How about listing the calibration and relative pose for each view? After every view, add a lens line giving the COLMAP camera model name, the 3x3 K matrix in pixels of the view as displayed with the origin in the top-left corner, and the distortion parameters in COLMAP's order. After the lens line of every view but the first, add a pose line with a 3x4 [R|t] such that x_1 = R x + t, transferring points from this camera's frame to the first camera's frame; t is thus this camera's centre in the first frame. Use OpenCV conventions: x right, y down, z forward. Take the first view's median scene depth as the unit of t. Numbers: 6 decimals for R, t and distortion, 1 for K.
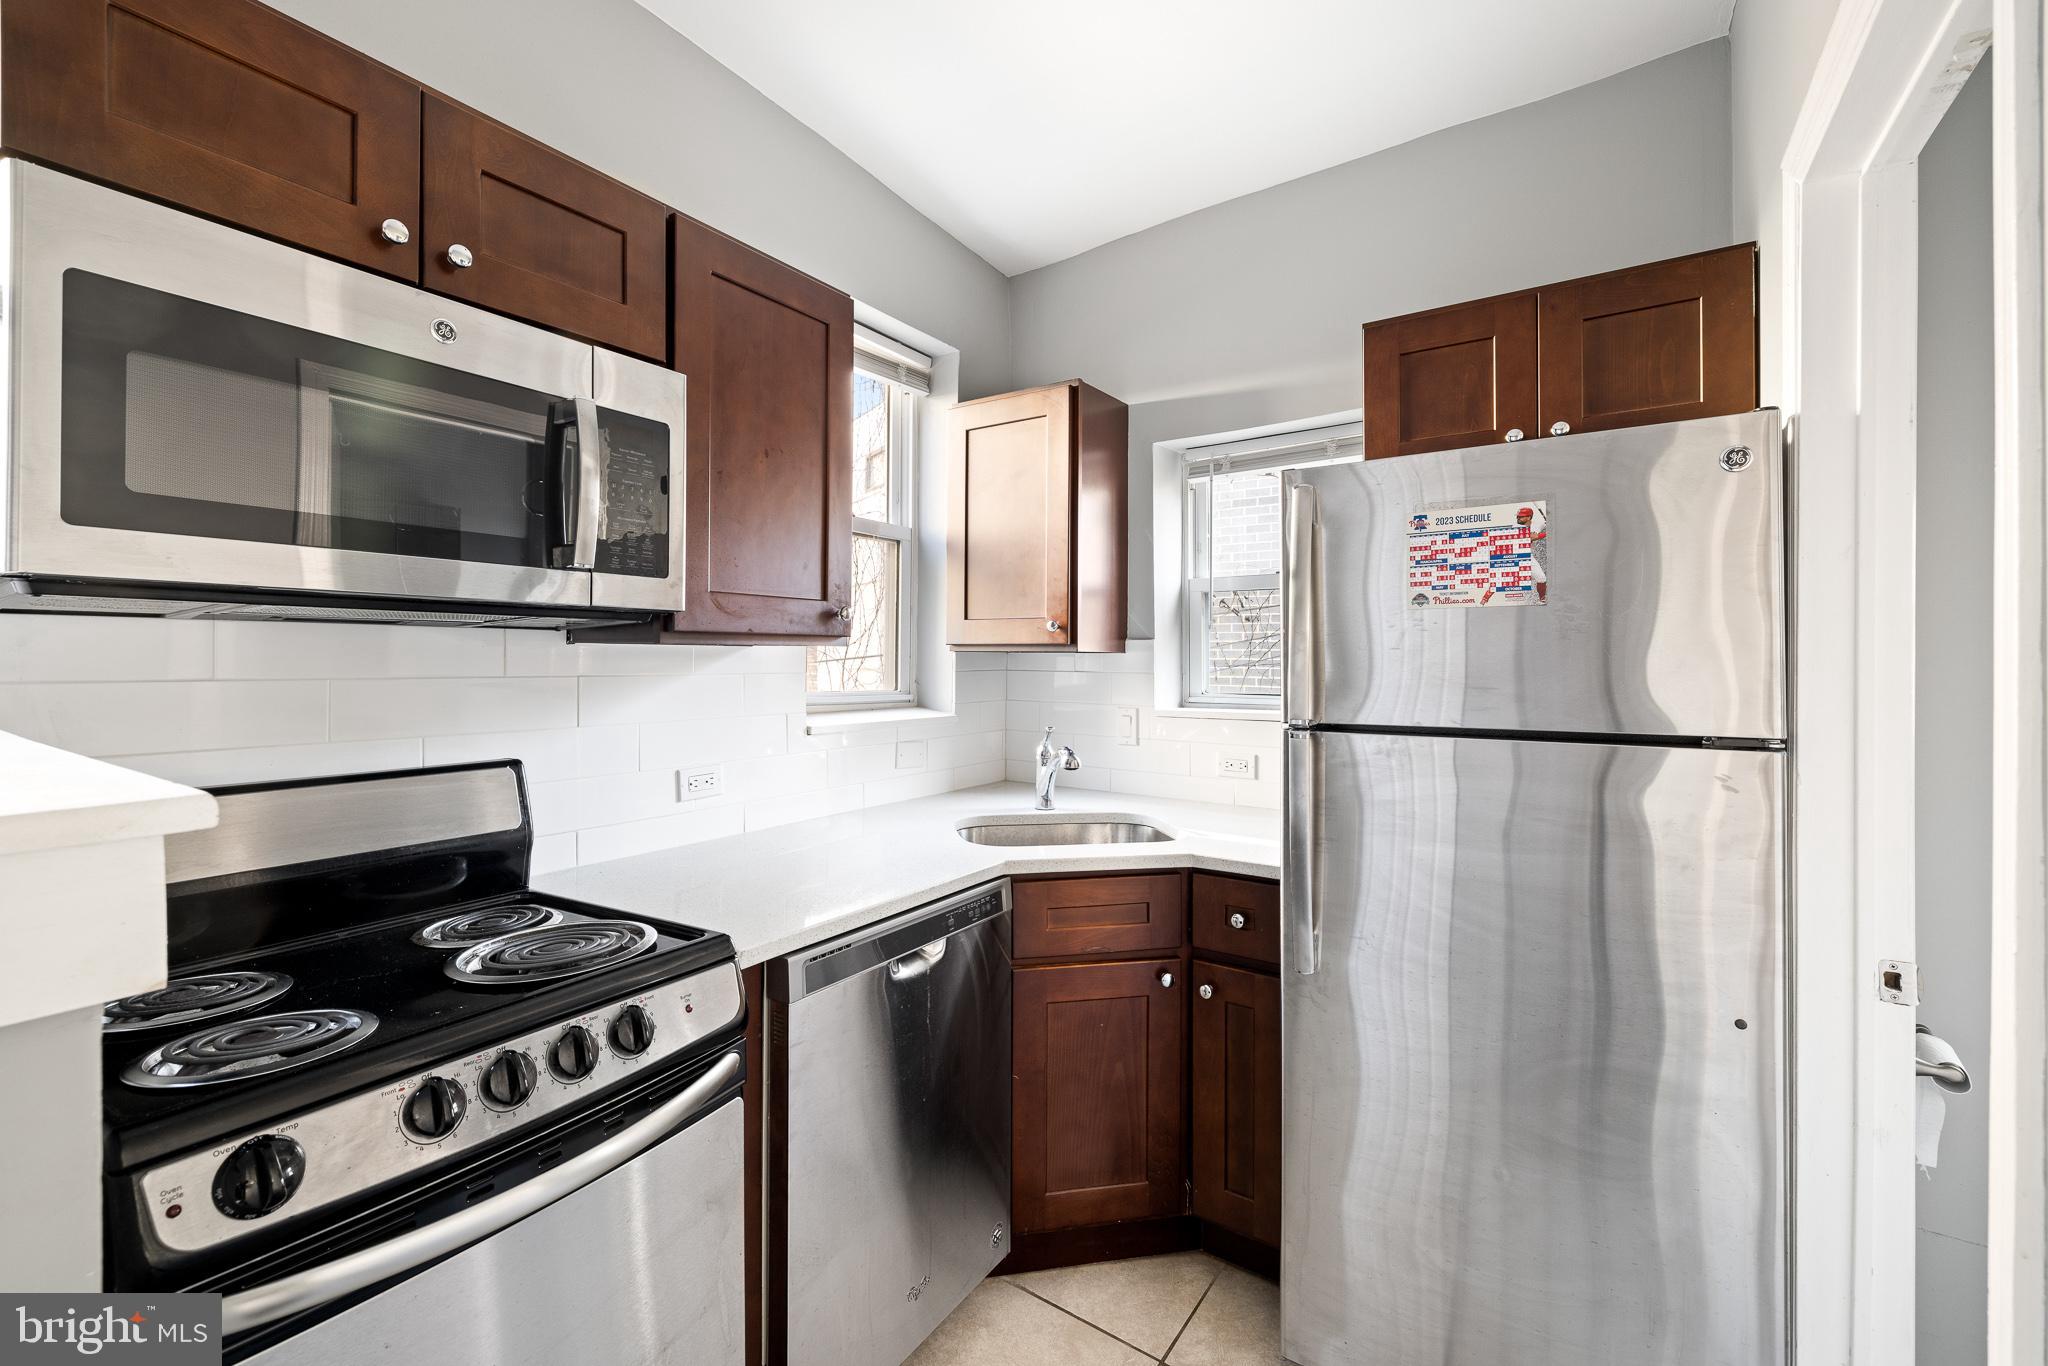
lens RADIAL K [[862.5, 0, 1016.5], [0, 862.5, 655.0], [0, 0, 1]] dist [0.000177, 0.000172]
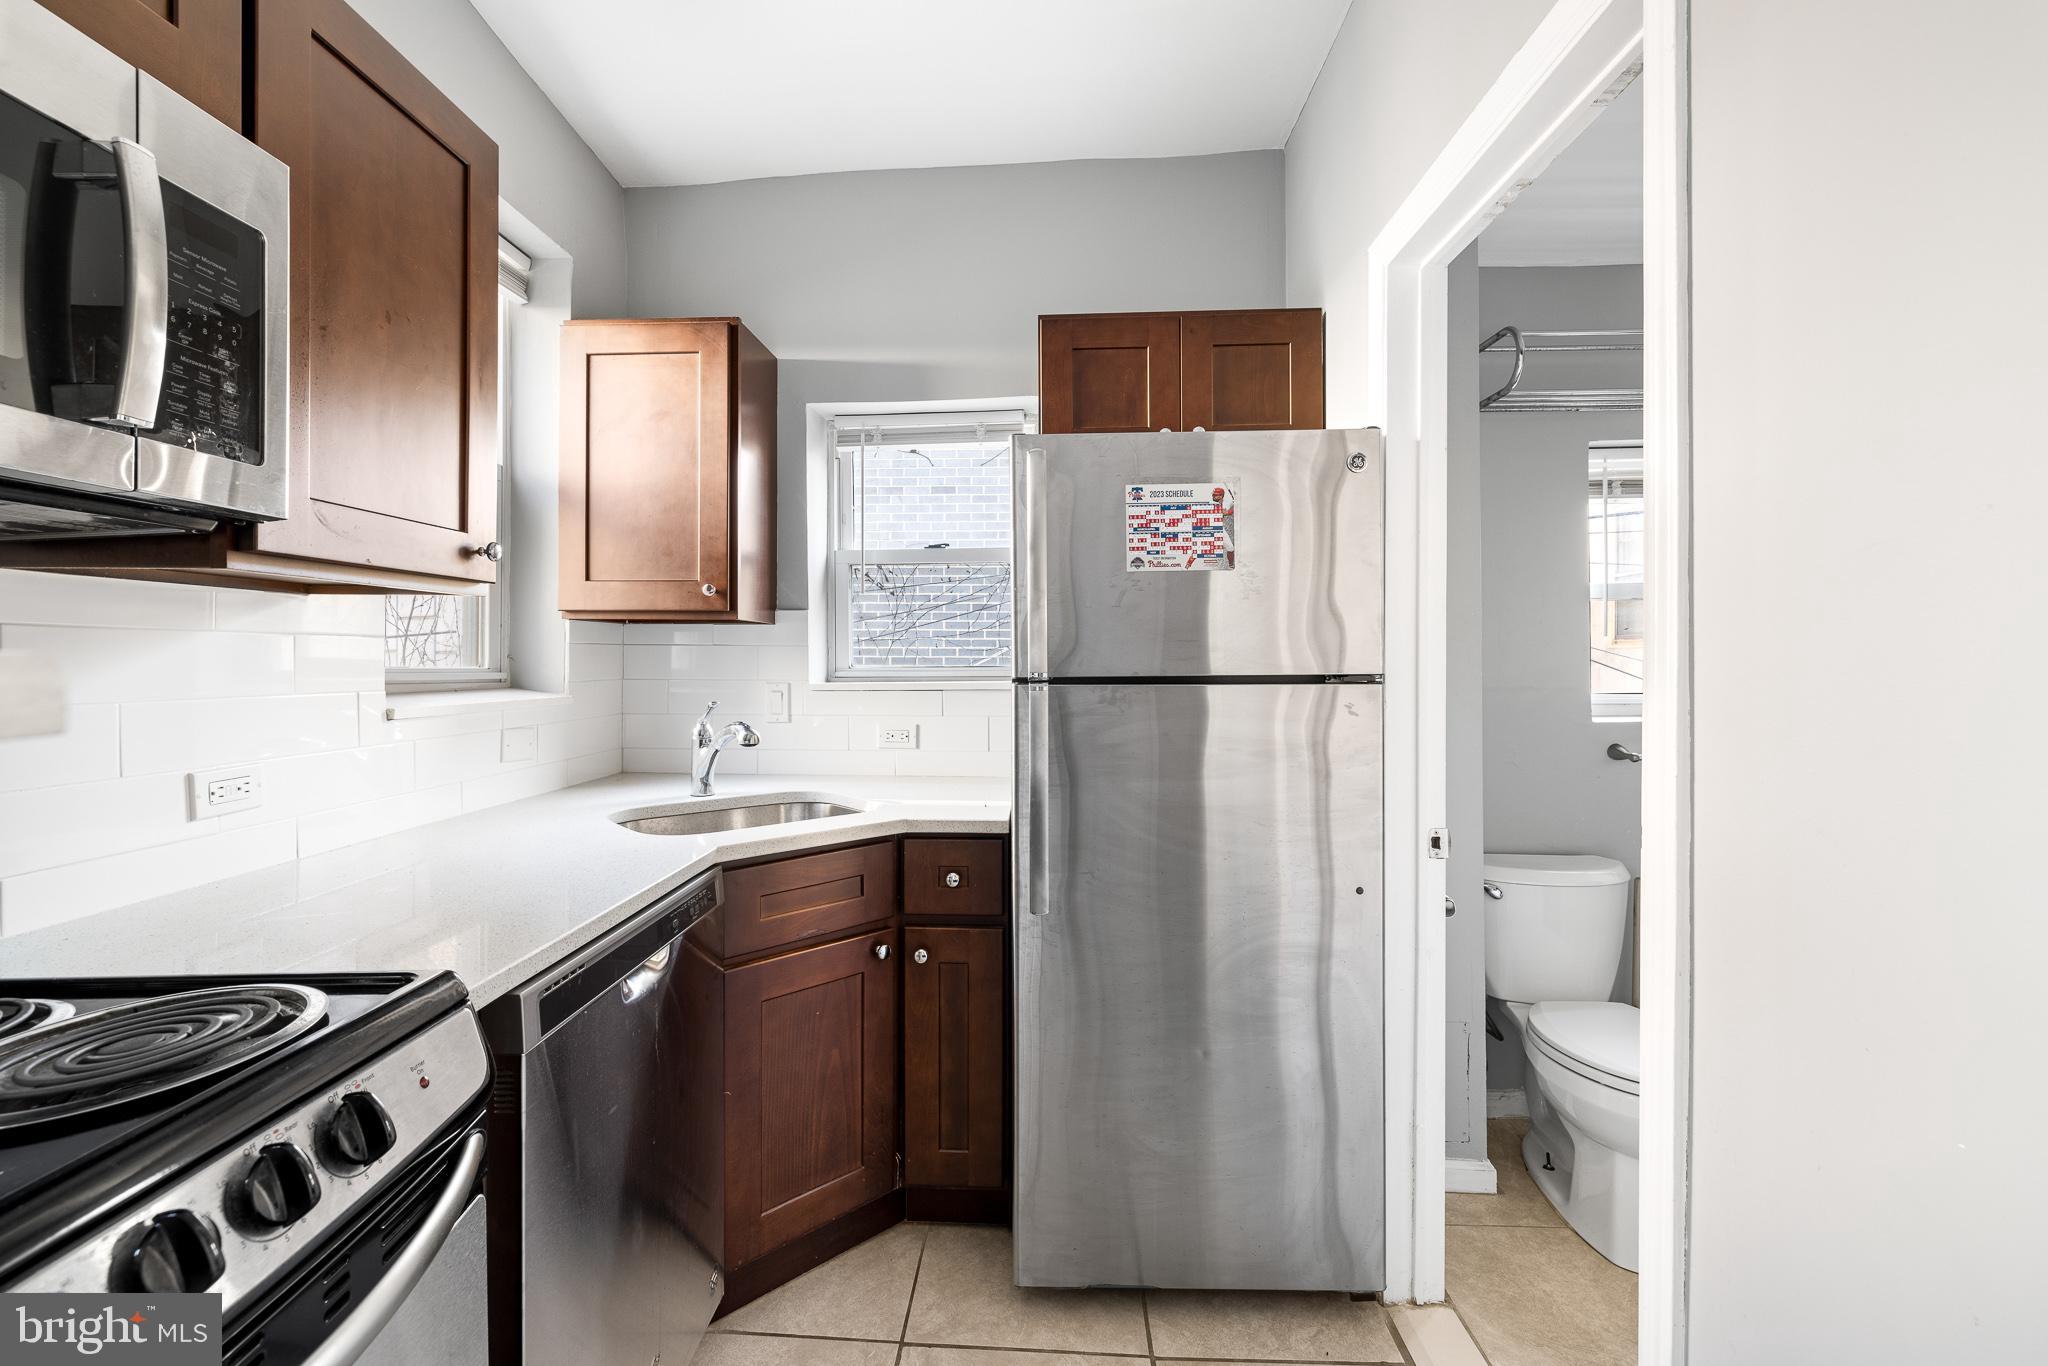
lens RADIAL K [[854.9, 0, 1015.2], [0, 854.9, 658.3], [0, 0, 1]] dist [-0.001327, -0.000057]
pose [[0.851859, -0.003921, 0.523757, -0.205547], [0.000978, 0.999982, 0.005897, 0.043898], [-0.523771, -0.004511, 0.851847, 0.112272]]
